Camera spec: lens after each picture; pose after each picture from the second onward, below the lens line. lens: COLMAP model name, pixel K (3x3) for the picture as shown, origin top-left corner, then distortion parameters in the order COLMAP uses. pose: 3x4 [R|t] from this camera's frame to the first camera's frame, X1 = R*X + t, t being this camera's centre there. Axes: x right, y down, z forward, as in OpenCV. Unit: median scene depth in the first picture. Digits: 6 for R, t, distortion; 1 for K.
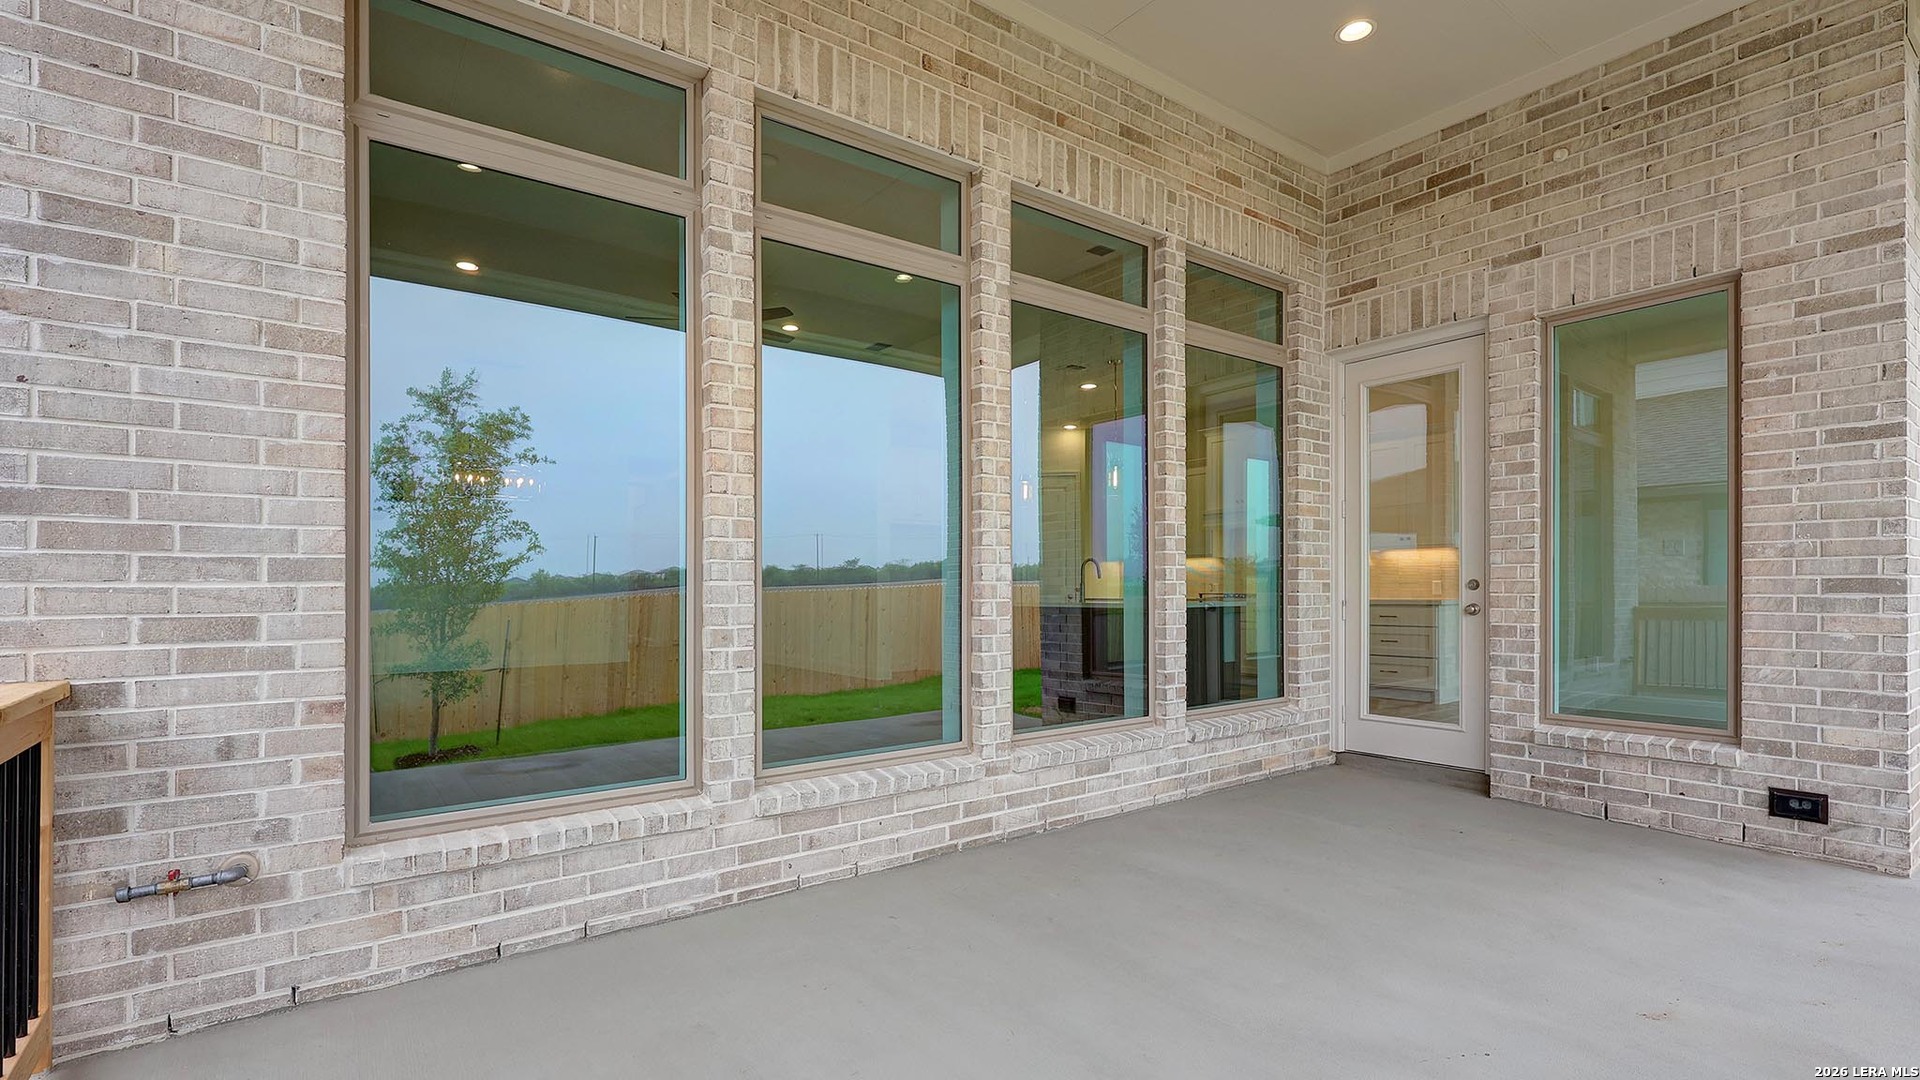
lens RADIAL K [[865.1, 0, 959.4], [0, 865.1, 578.6], [0, 0, 1]] dist [-0.001494, -0.000175]
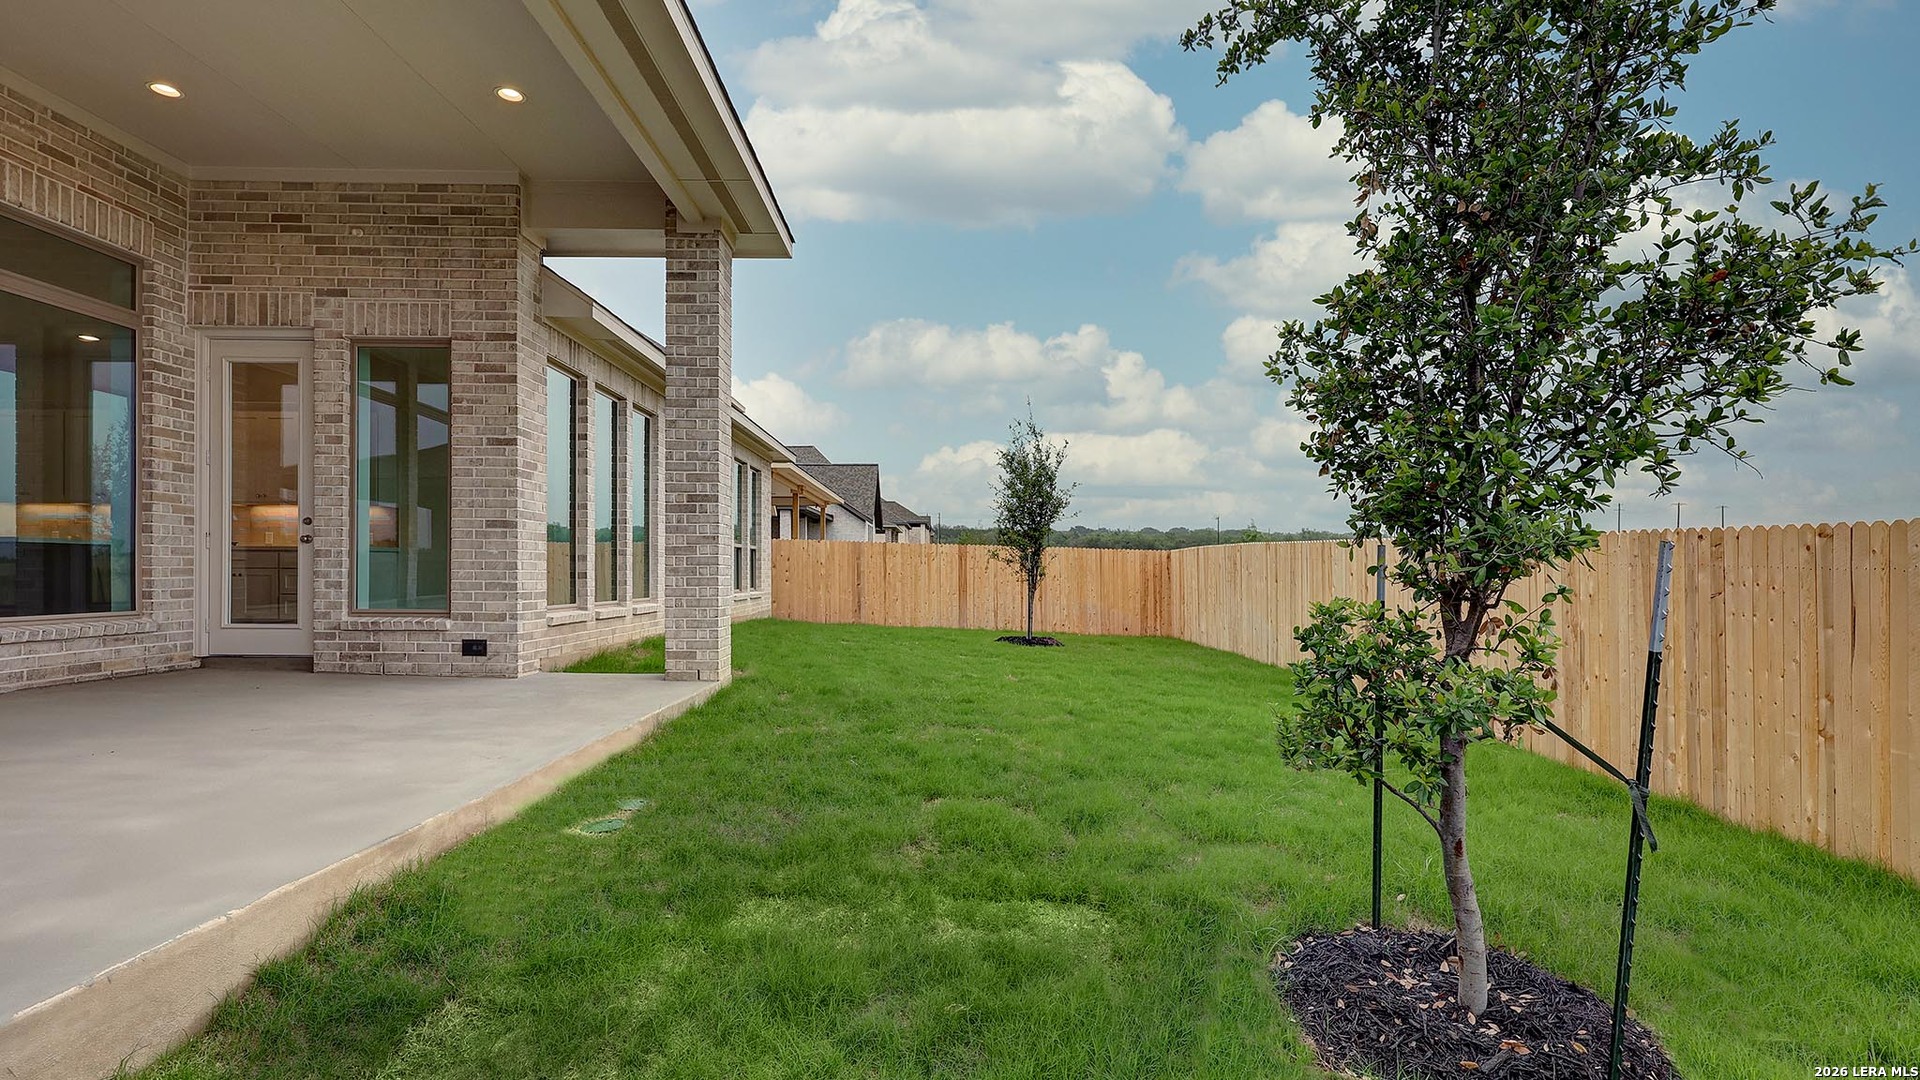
lens RADIAL K [[865.1, 0, 959.4], [0, 865.1, 578.6], [0, 0, 1]] dist [-0.001494, -0.000175]
pose [[0.587144, 0.006251, 0.809458, 0.098303], [-0.021813, 0.999729, 0.008102, 0.071154], [-0.809189, -0.022414, 0.587121, -0.714809]]
